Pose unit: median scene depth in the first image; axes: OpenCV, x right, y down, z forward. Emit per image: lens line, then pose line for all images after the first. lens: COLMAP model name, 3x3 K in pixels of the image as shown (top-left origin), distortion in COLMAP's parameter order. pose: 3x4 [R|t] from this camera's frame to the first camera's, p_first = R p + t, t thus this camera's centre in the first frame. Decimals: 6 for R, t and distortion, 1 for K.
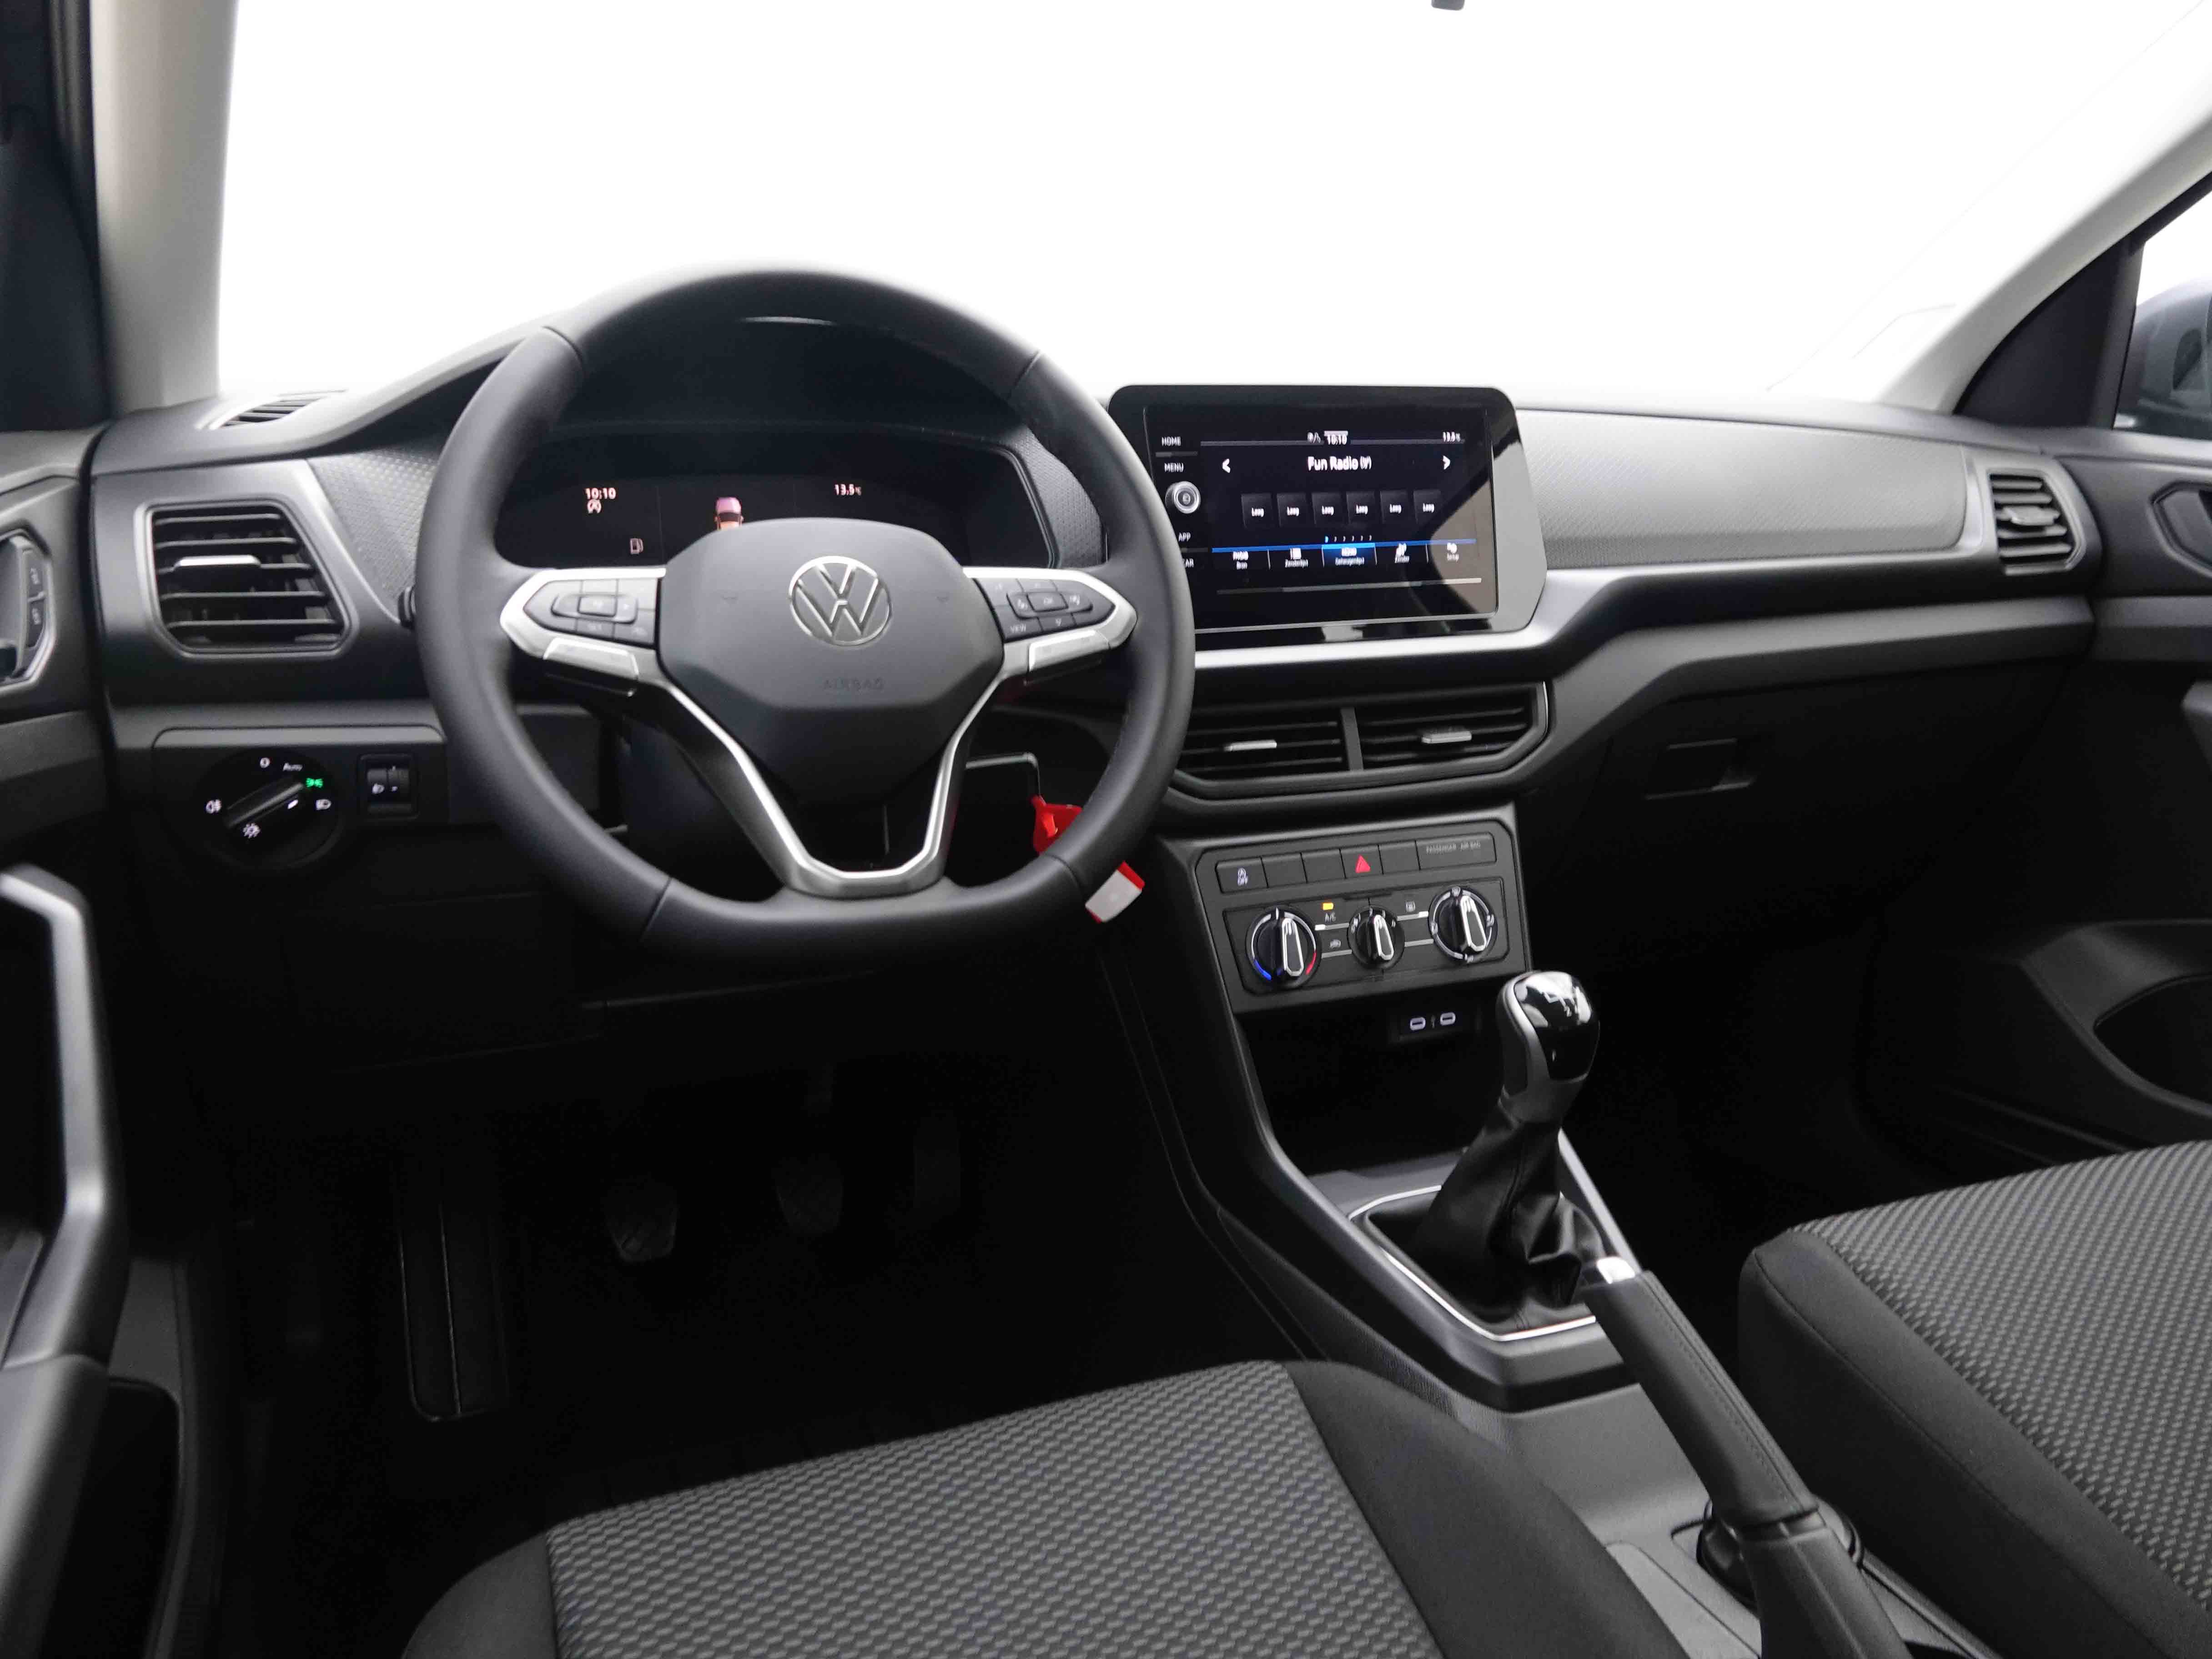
lens RADIAL K [[1791.6, 0, 1108.1], [0, 1791.6, 824.4], [0, 0, 1]] dist [0.003542, -0.020118]
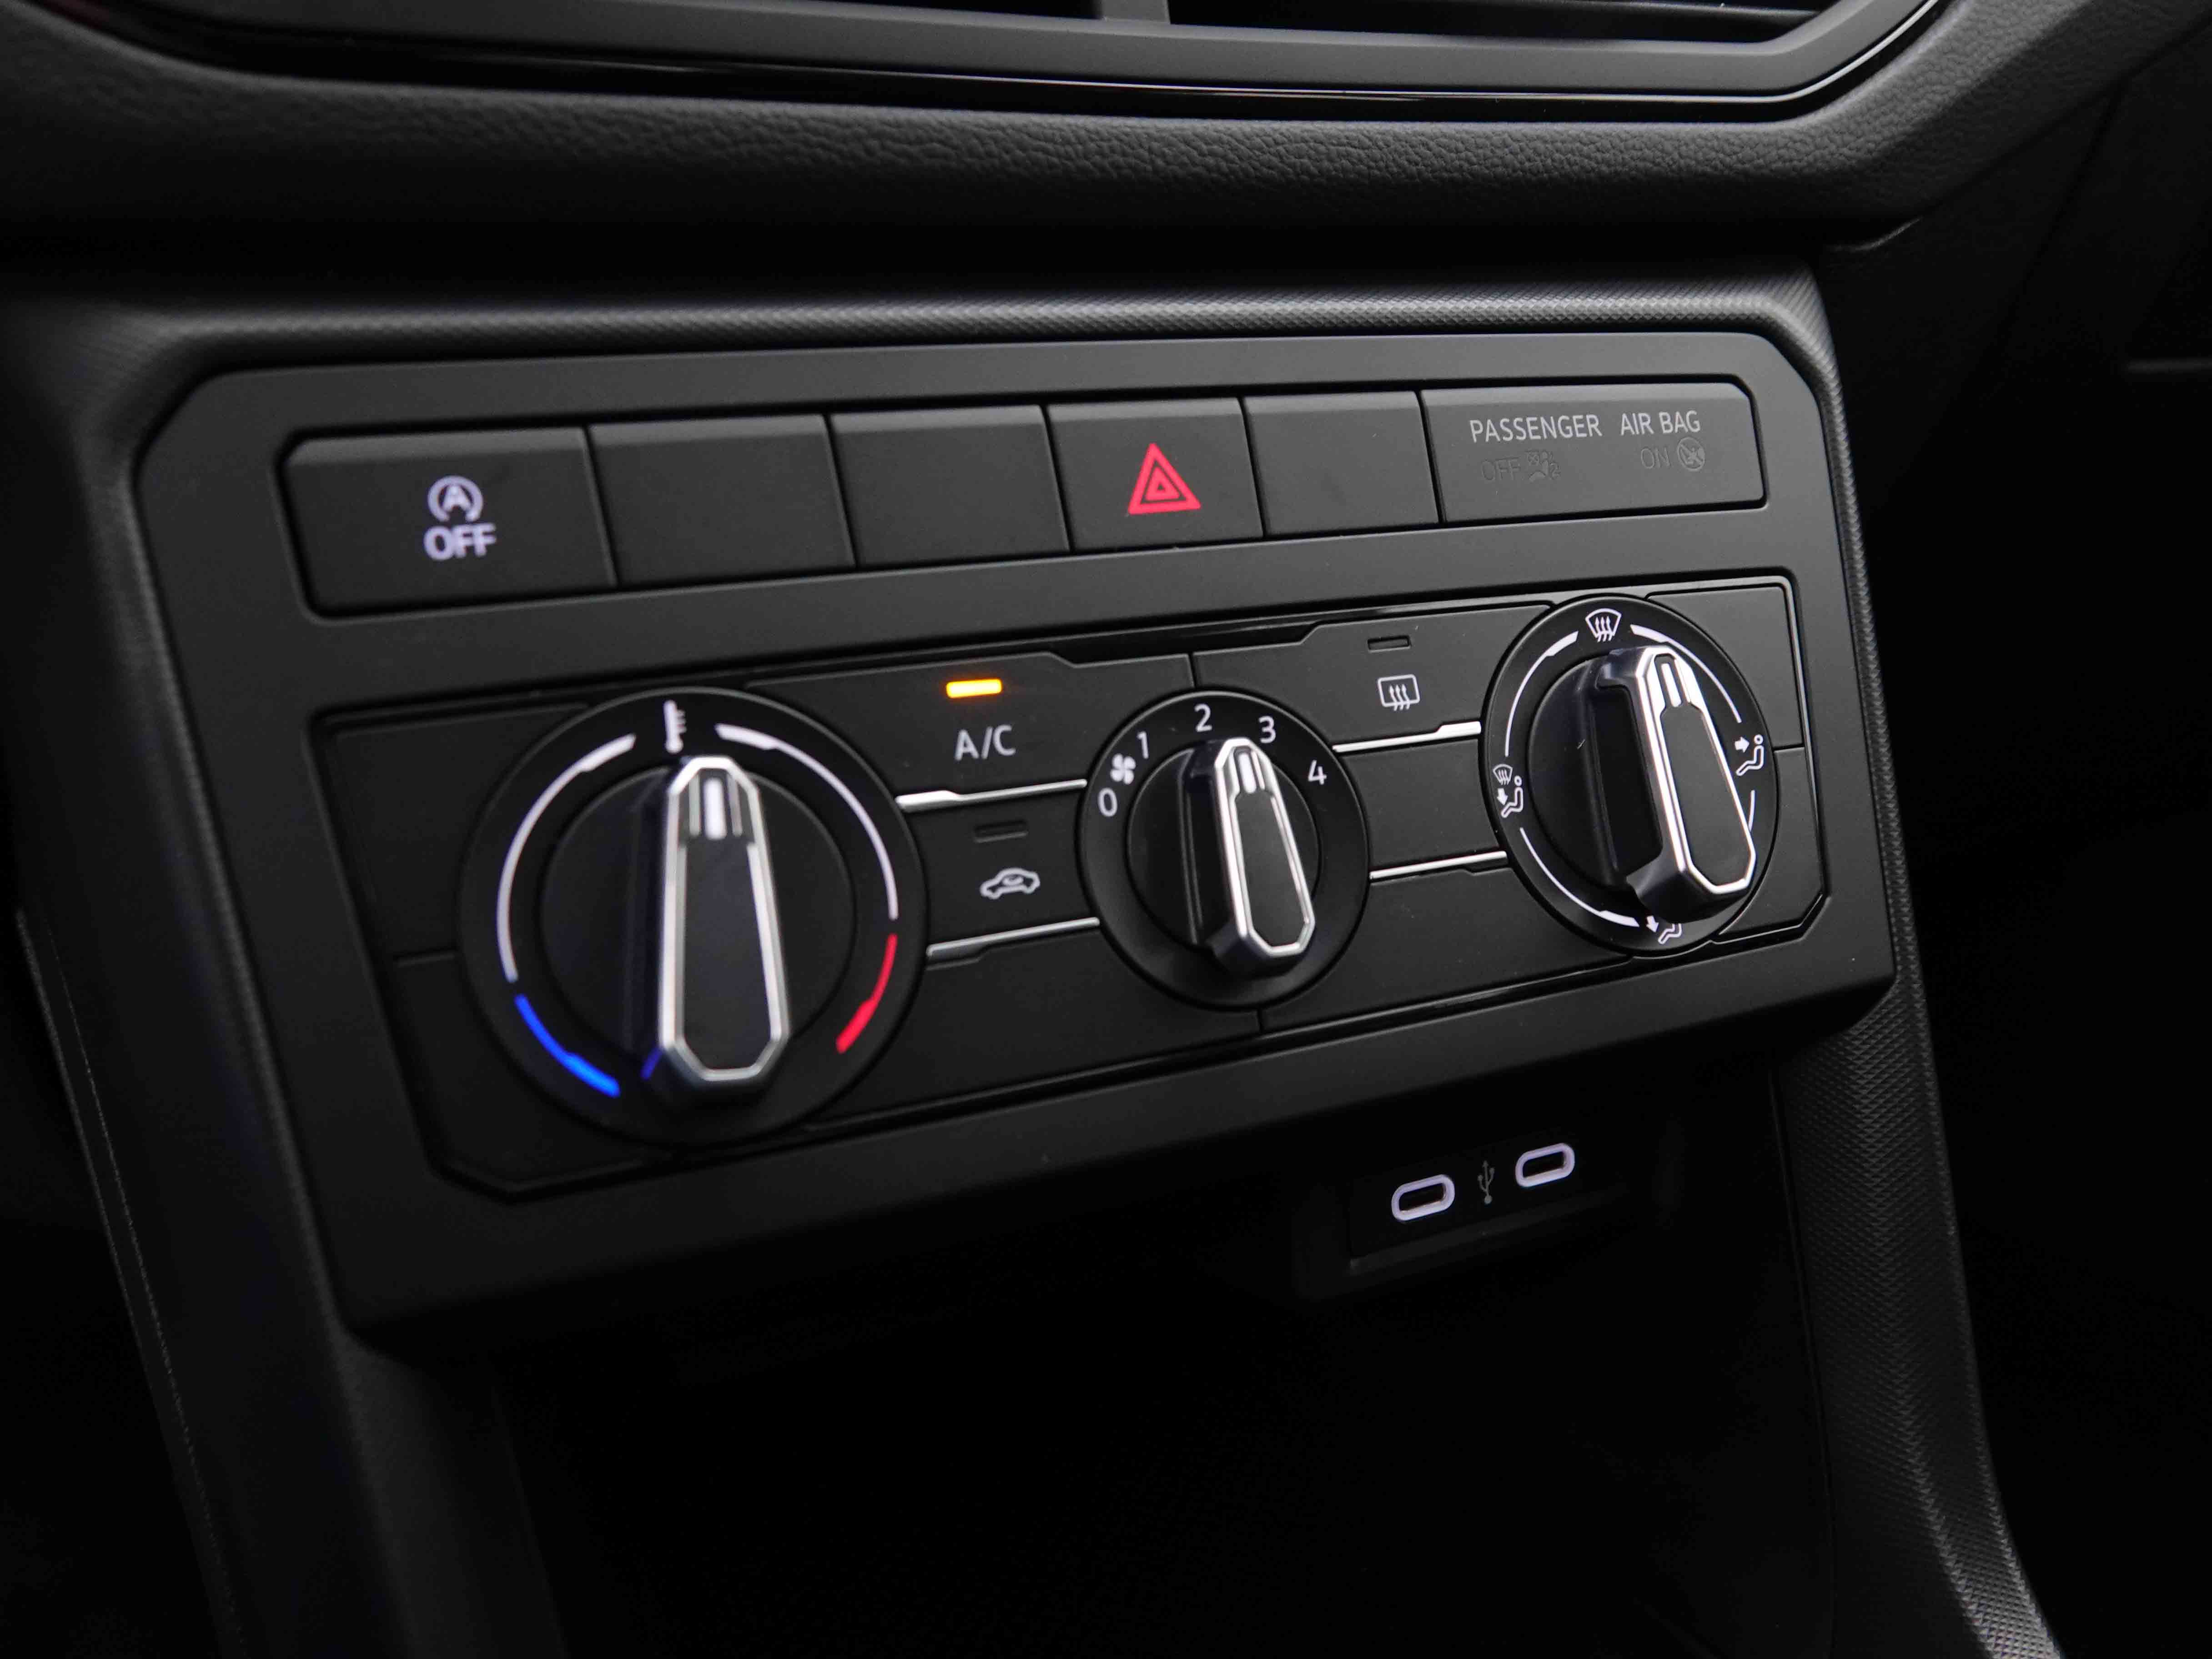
lens RADIAL K [[1791.6, 0, 1103.3], [0, 1791.6, 839.6], [0, 0, 1]] dist [0.003542, -0.020118]
pose [[0.999532, -0.015809, 0.026192, 0.131703], [0.013534, 0.996300, 0.084868, 0.045872], [-0.027437, -0.084474, 0.996048, 0.810192]]
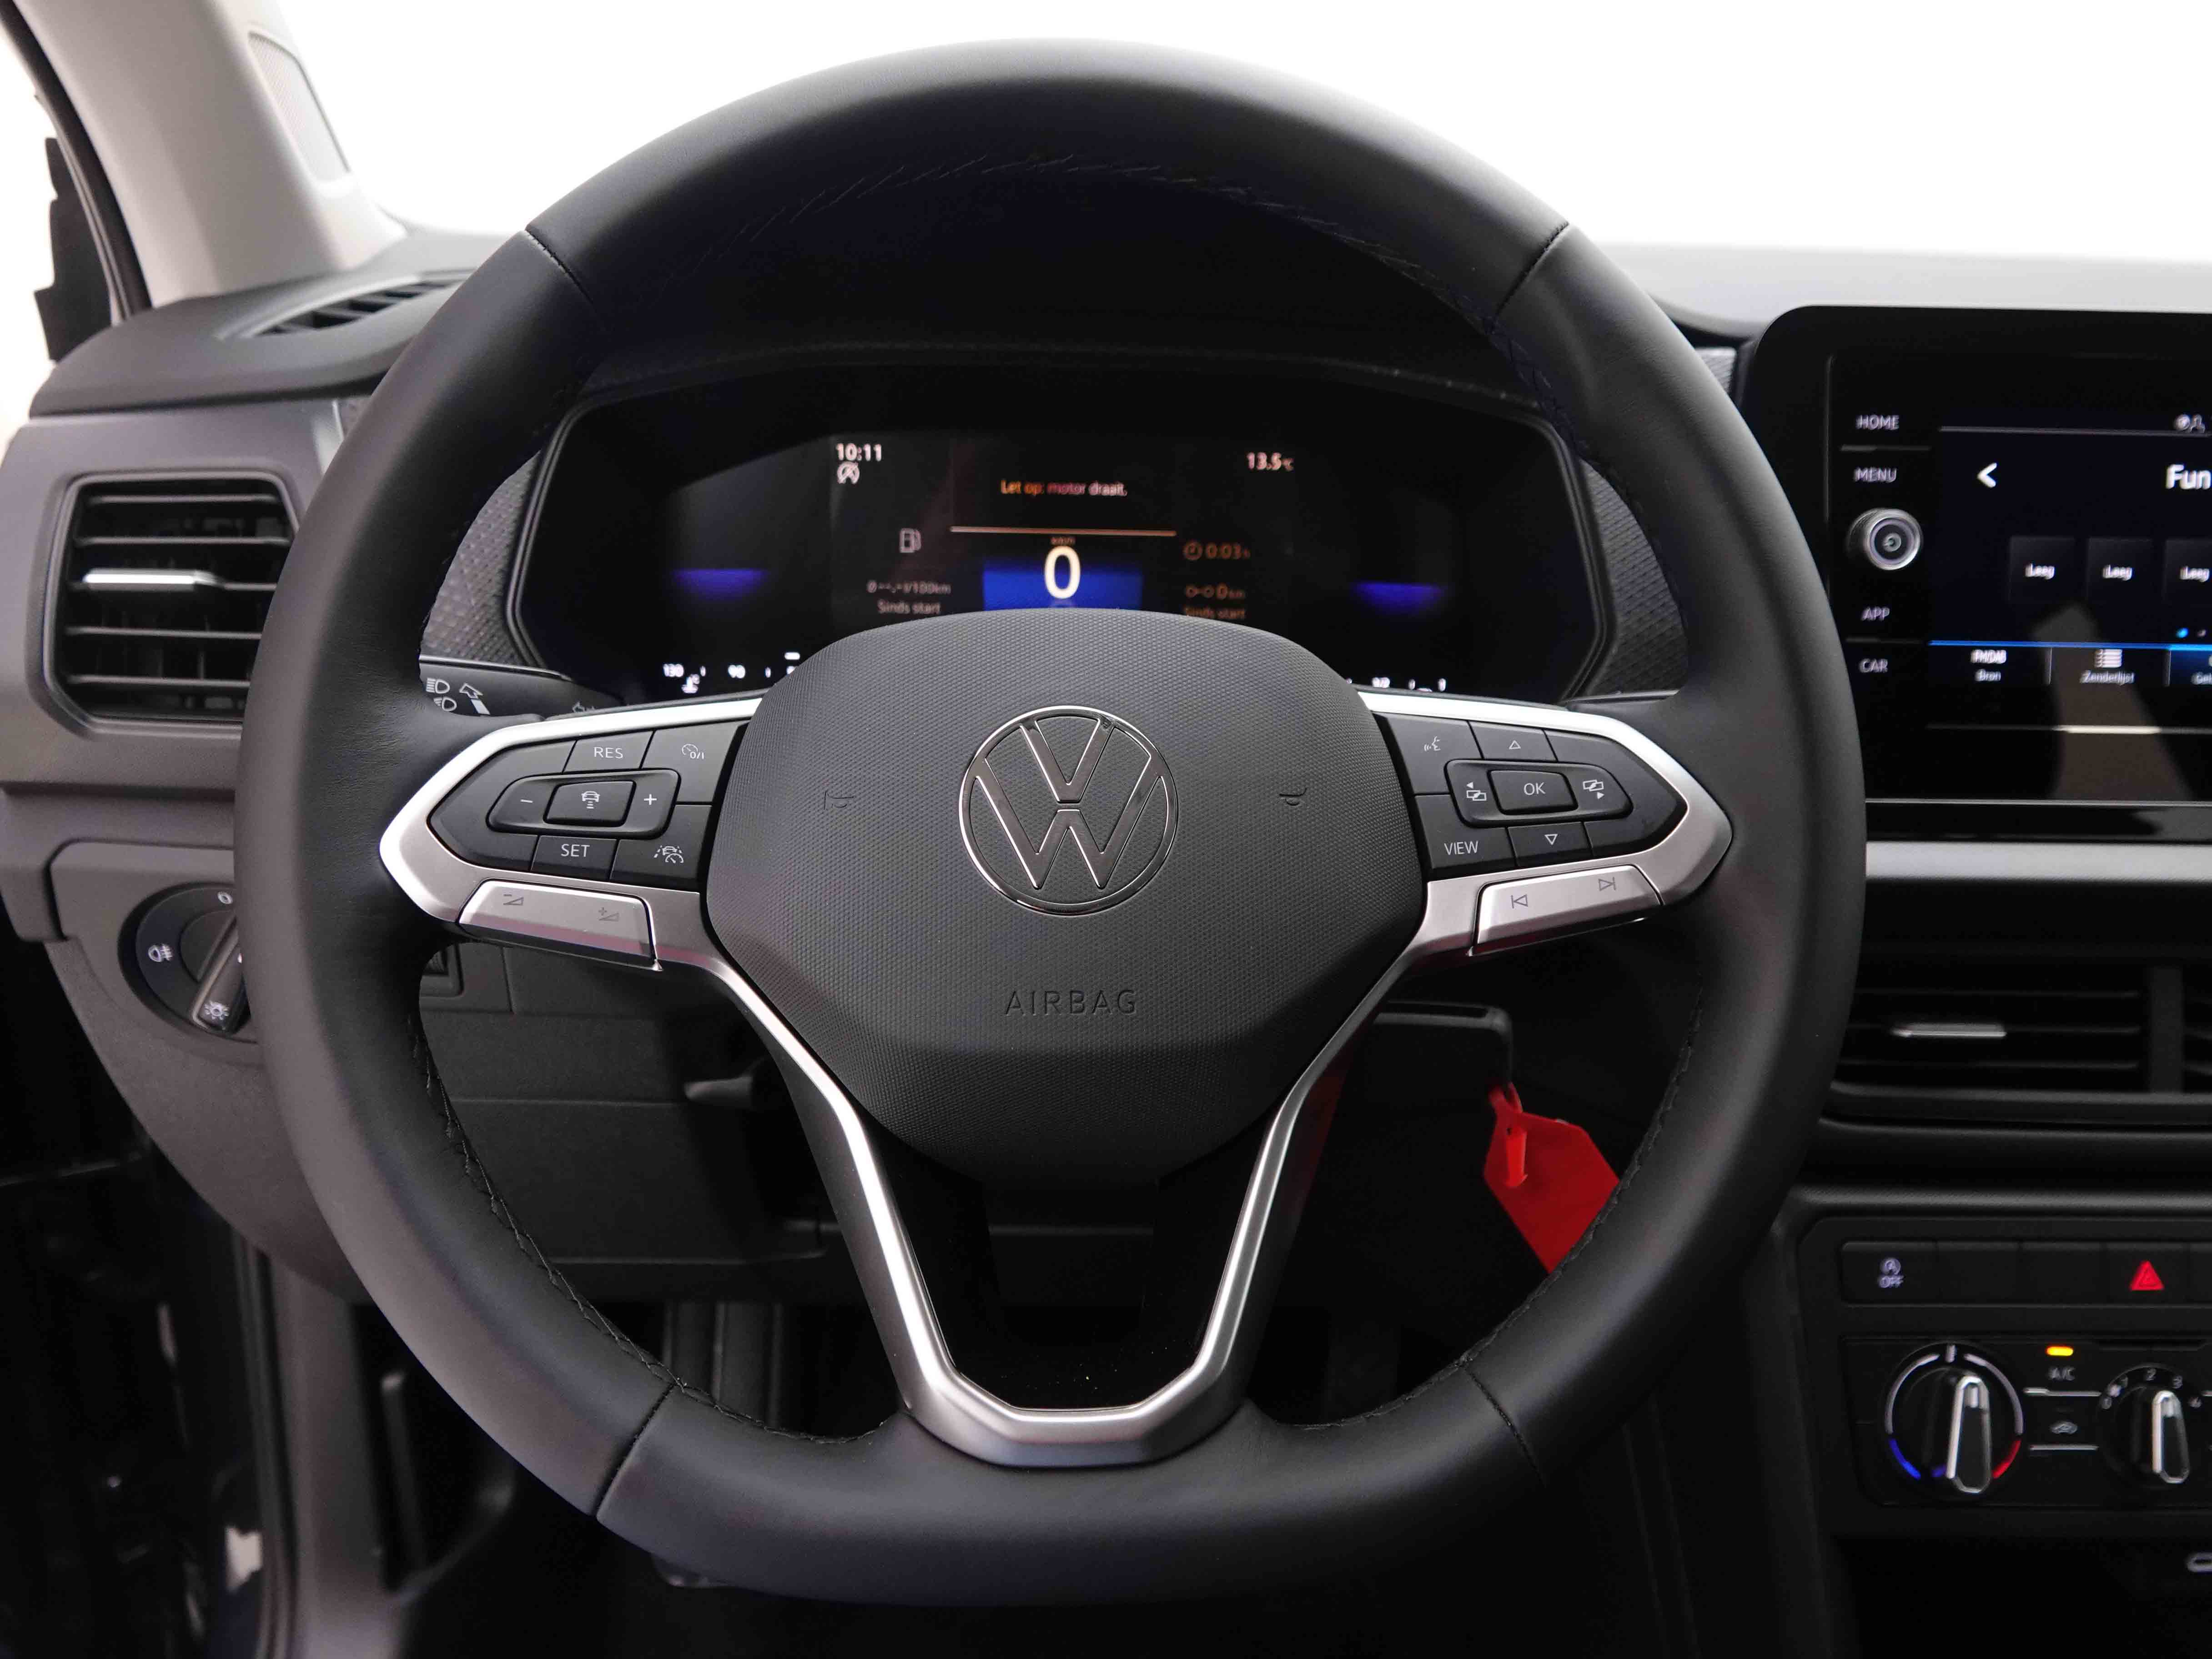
lens RADIAL K [[1791.6, 0, 1104.9], [0, 1791.6, 839.5], [0, 0, 1]] dist [0.003542, -0.020118]
pose [[0.931492, 0.141289, -0.335201, 0.018187], [-0.102915, 0.986198, 0.129696, -0.138913], [0.348899, -0.086314, 0.933177, 0.435986]]
